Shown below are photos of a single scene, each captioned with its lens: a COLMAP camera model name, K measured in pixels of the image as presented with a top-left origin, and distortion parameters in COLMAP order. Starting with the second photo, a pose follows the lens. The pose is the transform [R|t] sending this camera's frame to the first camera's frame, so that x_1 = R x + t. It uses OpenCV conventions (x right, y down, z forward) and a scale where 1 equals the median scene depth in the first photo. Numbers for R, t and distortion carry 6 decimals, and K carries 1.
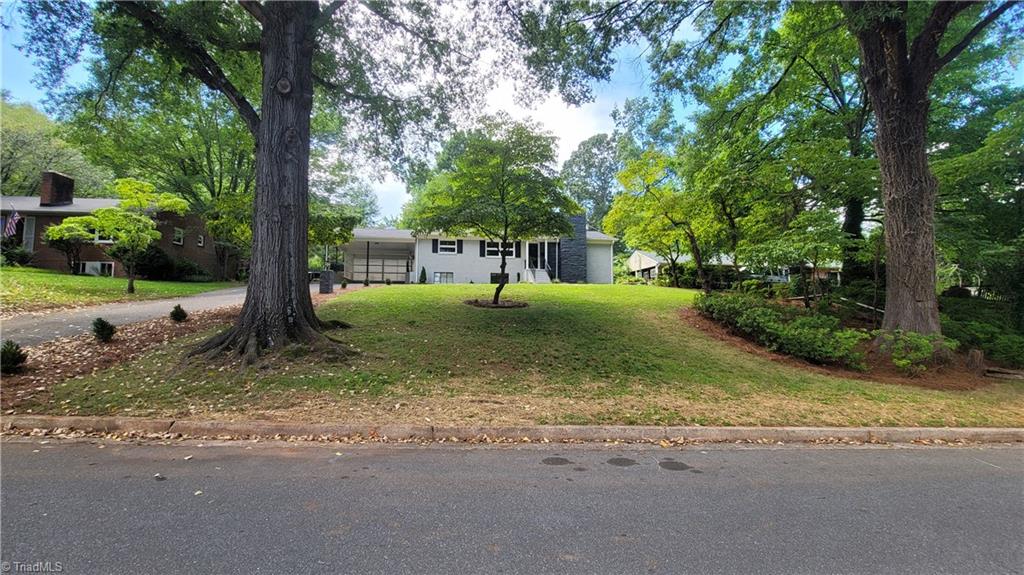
lens RADIAL K [[419.0, 0, 510.3], [0, 419.0, 286.7], [0, 0, 1]] dist [-0.001754, 0.000229]
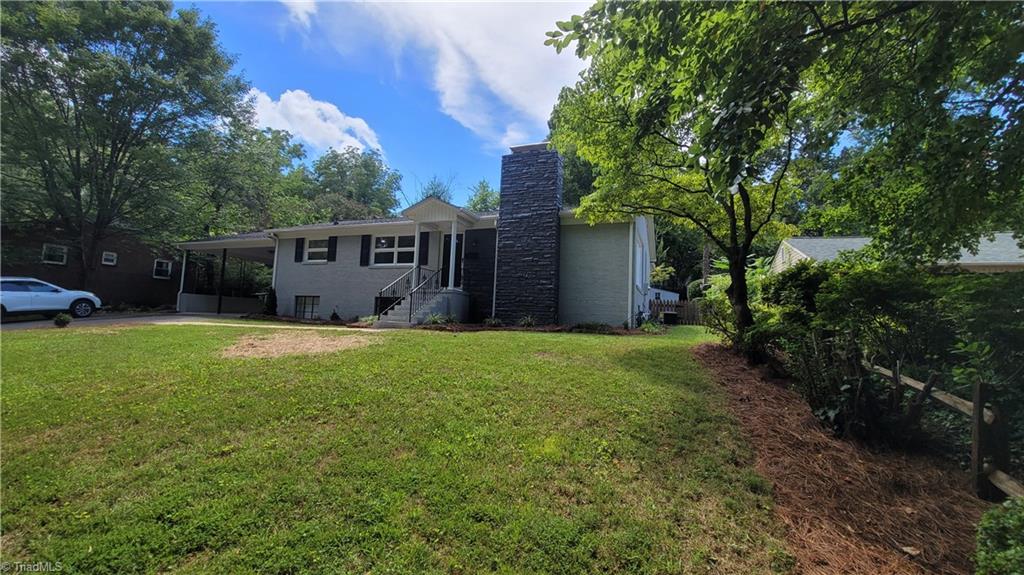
lens RADIAL K [[419.0, 0, 510.3], [0, 419.0, 286.7], [0, 0, 1]] dist [-0.001754, 0.000229]
pose [[0.869610, -0.010229, -0.493633, 0.352032], [-0.001701, 0.999717, -0.023712, -0.033242], [0.493737, 0.021459, 0.869347, 0.632081]]
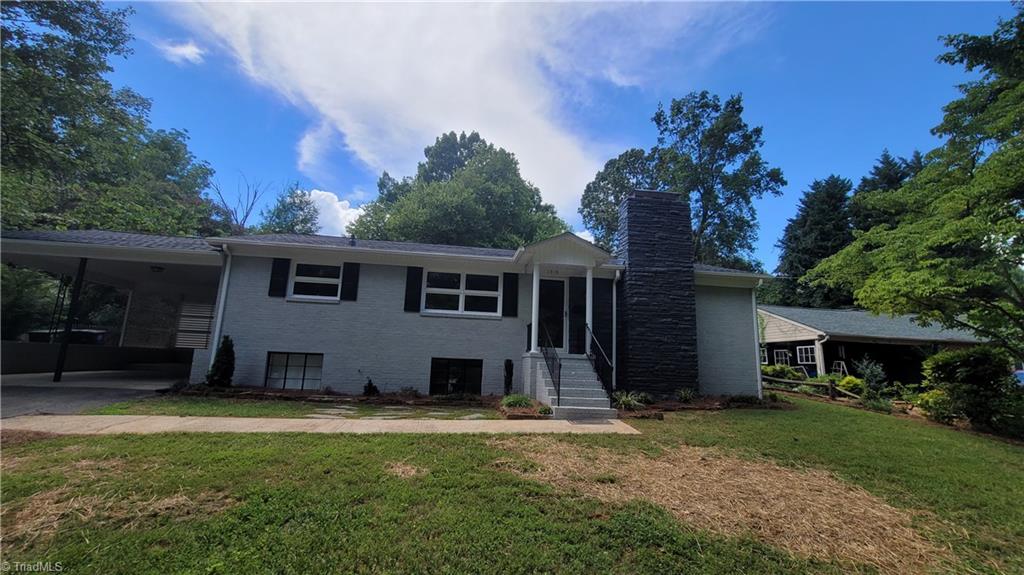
lens RADIAL K [[419.0, 0, 510.3], [0, 419.0, 286.7], [0, 0, 1]] dist [-0.001754, 0.000229]
pose [[0.999239, 0.032036, -0.022236, 0.026367], [-0.034202, 0.993879, -0.105043, -0.057575], [0.018735, 0.105724, 0.994219, 0.636891]]
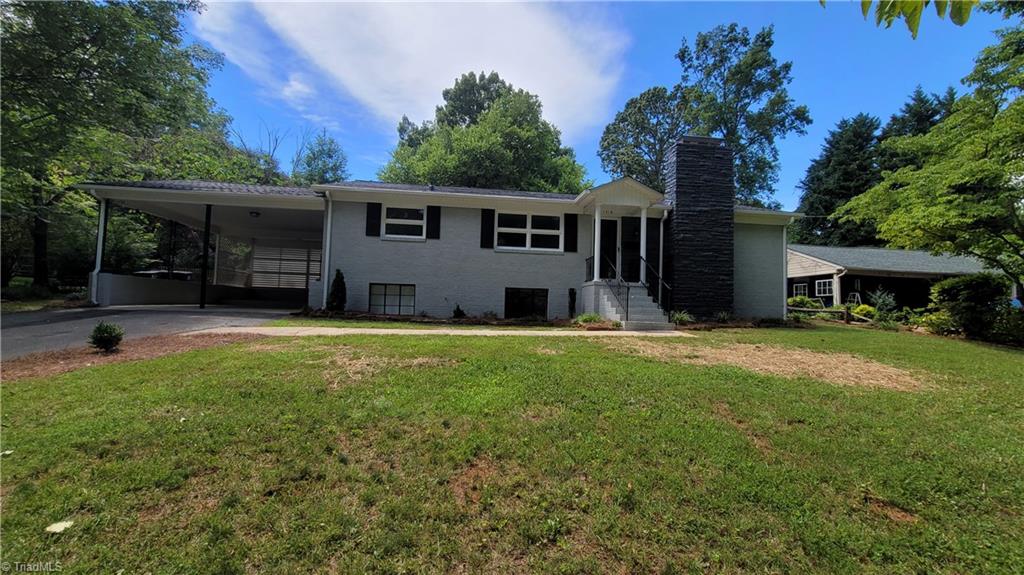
lens RADIAL K [[419.0, 0, 510.3], [0, 419.0, 286.7], [0, 0, 1]] dist [-0.001754, 0.000229]
pose [[0.998987, 0.026133, -0.036643, -0.026404], [-0.025309, 0.999420, 0.022778, -0.043085], [0.037217, -0.021828, 0.999069, 0.578538]]
